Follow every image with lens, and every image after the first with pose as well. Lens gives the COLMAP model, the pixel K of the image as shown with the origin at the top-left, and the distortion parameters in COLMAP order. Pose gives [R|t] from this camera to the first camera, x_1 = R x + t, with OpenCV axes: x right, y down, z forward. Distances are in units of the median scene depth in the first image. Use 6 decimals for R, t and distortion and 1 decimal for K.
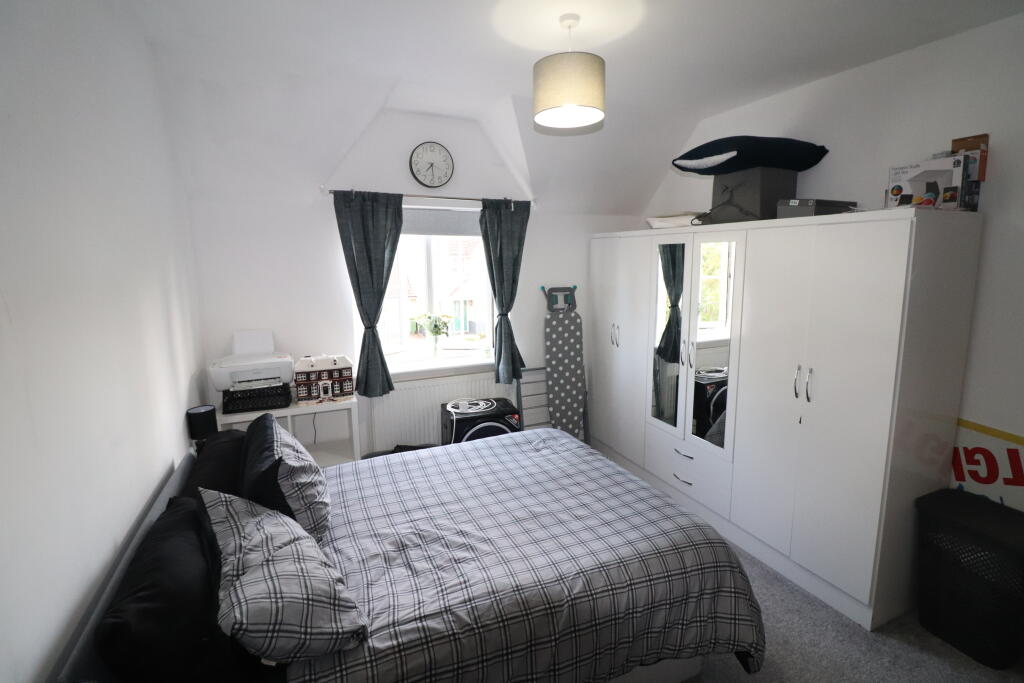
lens RADIAL K [[486.7, 0, 519.0], [0, 486.7, 339.4], [0, 0, 1]] dist [0.001568, -0.000523]
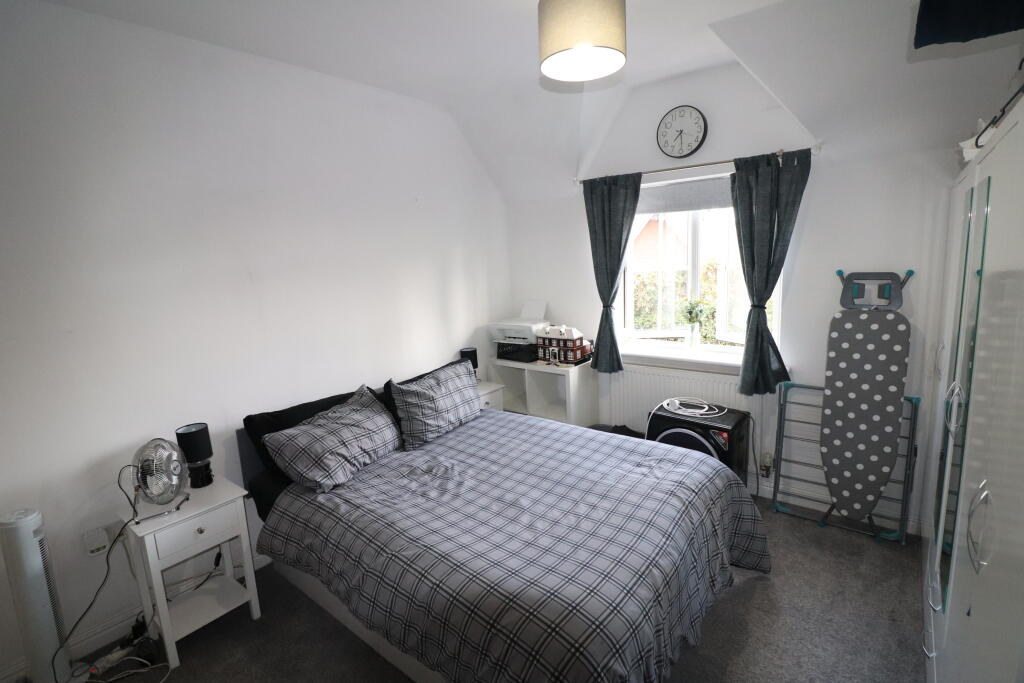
lens RADIAL K [[486.7, 0, 516.8], [0, 486.7, 338.7], [0, 0, 1]] dist [0.001568, -0.000523]
pose [[0.442696, 0.140959, -0.885523, 0.598744], [-0.105346, 0.988903, 0.104750, -0.049380], [0.890462, 0.046913, 0.452633, 0.382716]]
